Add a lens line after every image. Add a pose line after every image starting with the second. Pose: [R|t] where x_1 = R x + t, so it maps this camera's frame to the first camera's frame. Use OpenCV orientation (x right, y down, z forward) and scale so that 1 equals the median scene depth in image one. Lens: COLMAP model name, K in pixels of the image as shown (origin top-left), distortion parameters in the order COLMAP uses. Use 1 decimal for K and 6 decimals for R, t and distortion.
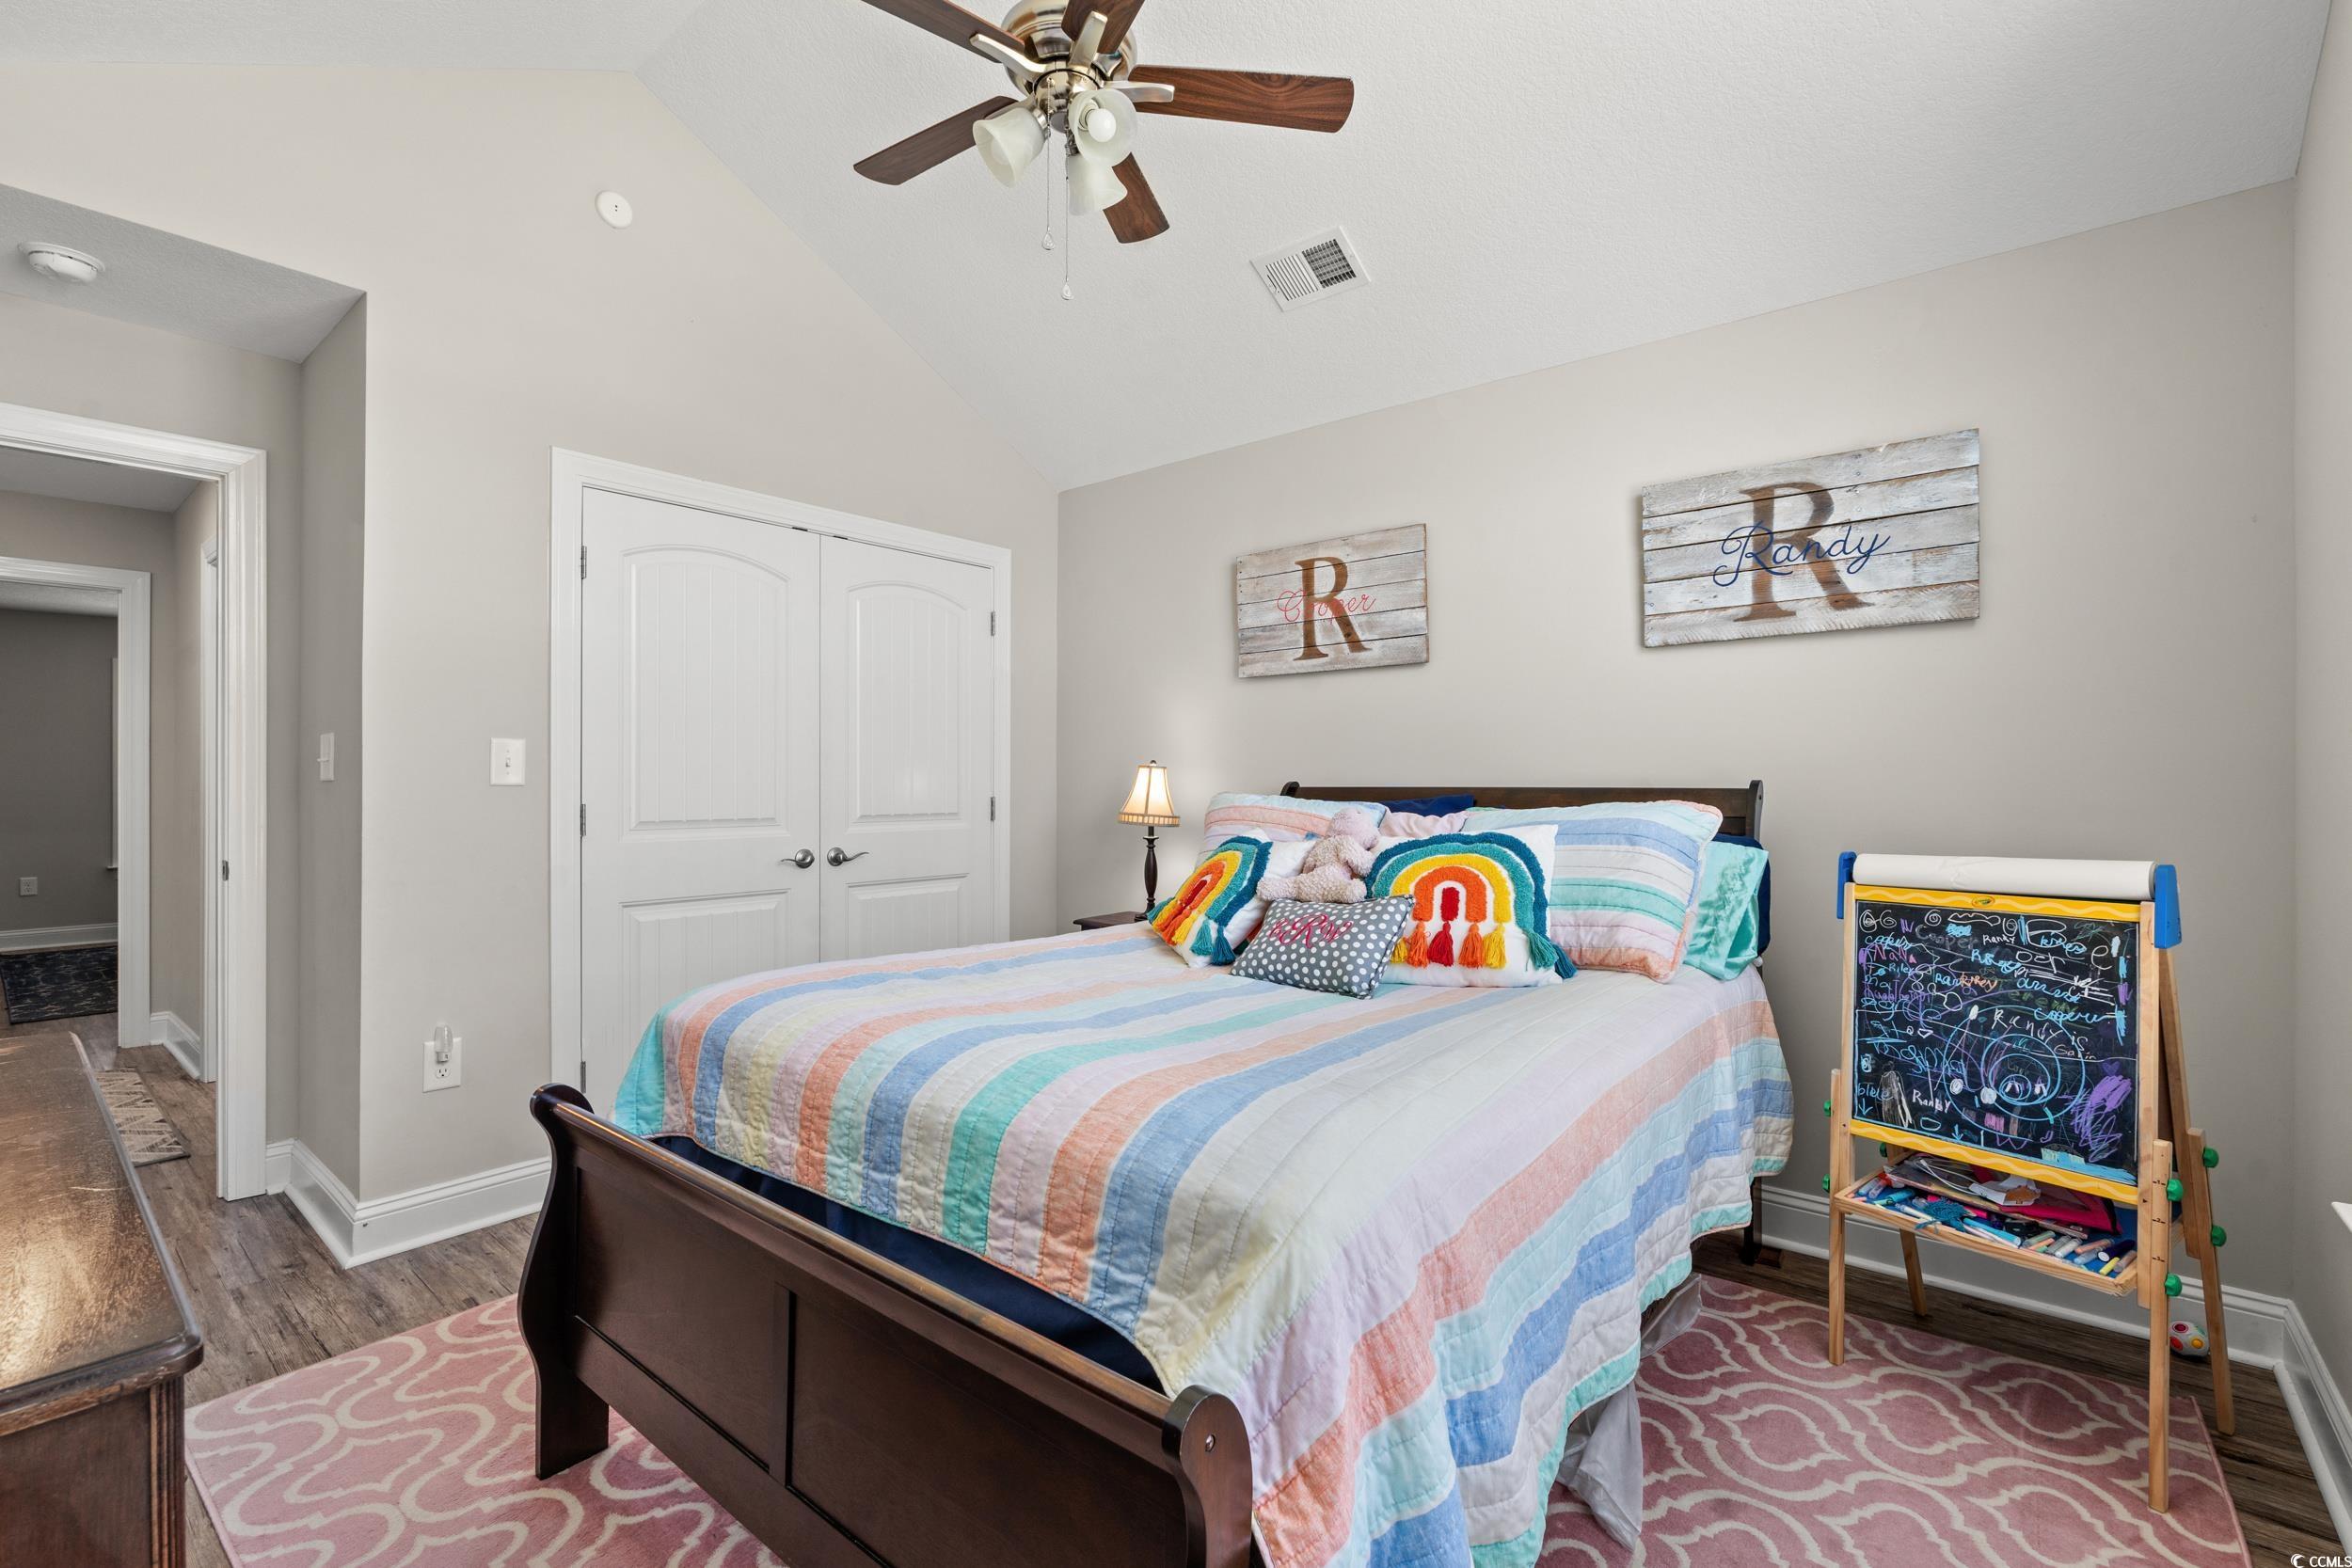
lens RADIAL K [[1030.3, 0, 1181.9], [0, 1030.3, 790.2], [0, 0, 1]] dist [-0.002102, -0.000258]
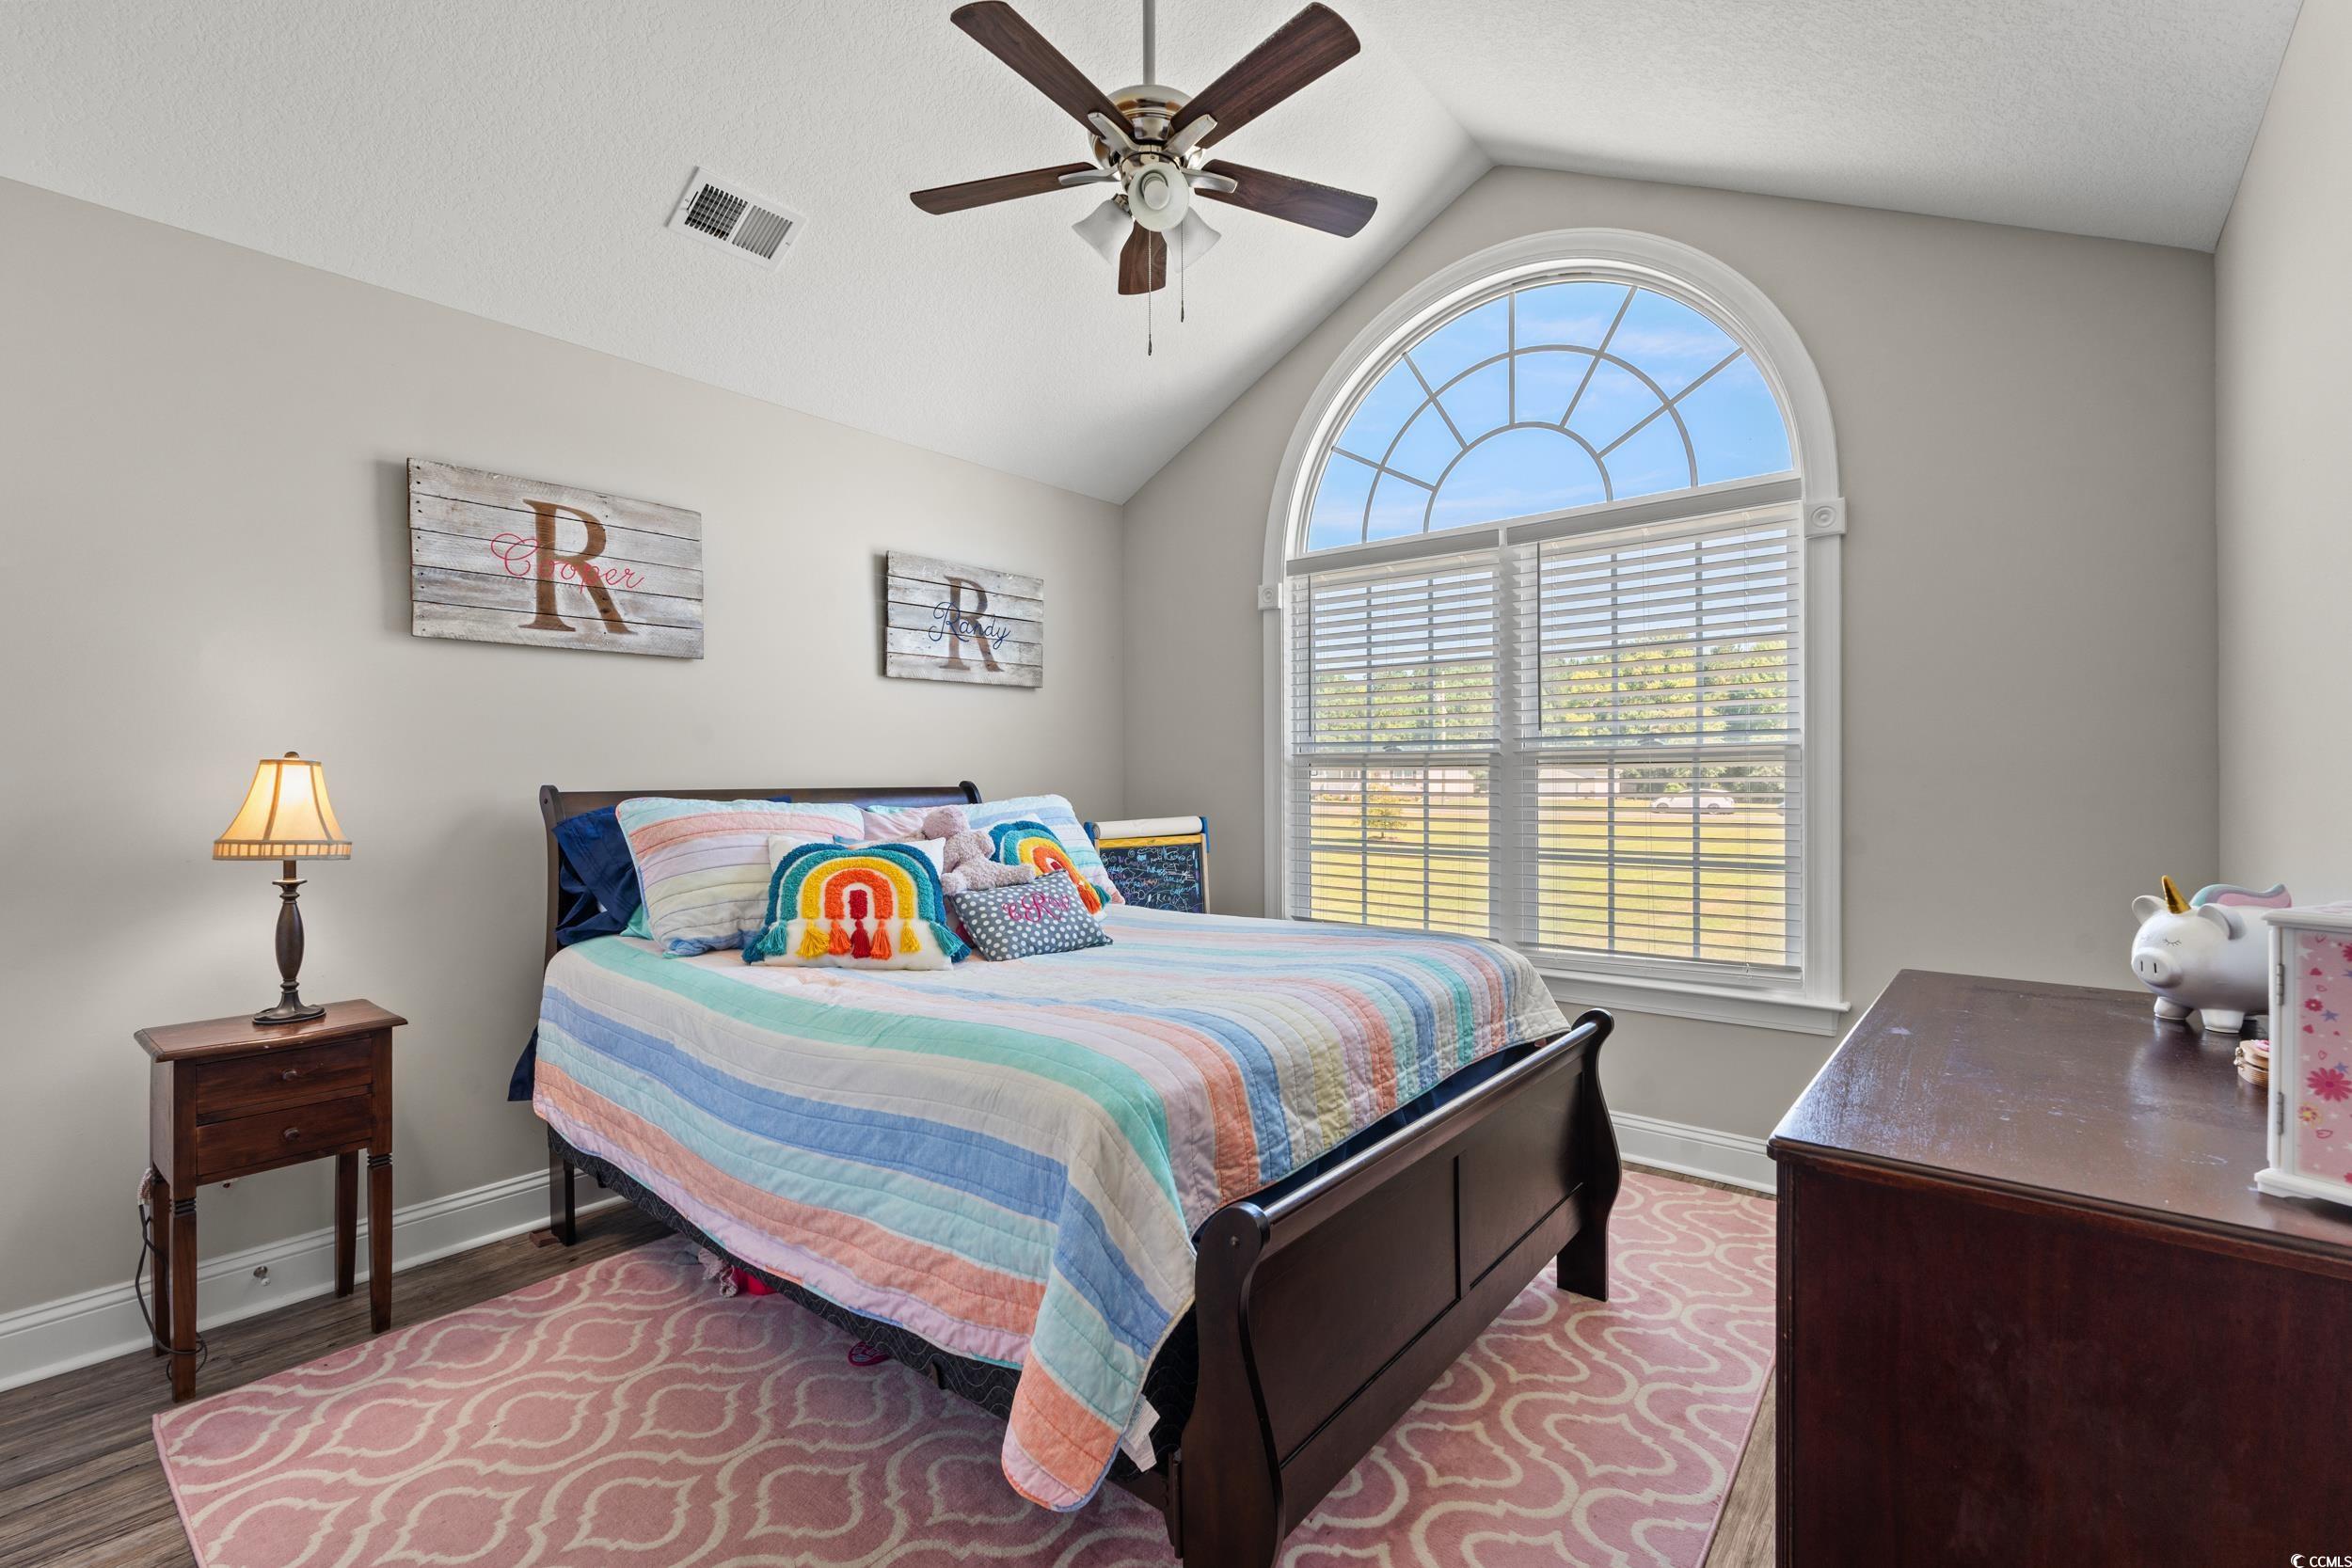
lens RADIAL K [[1030.3, 0, 1189.7], [0, 1030.3, 777.8], [0, 0, 1]] dist [-0.002102, -0.000258]
pose [[-0.006092, -0.000743, 0.999981, -0.833923], [0.013410, 0.999910, 0.000825, -0.010448], [-0.999892, 0.013415, -0.006081, 0.646606]]
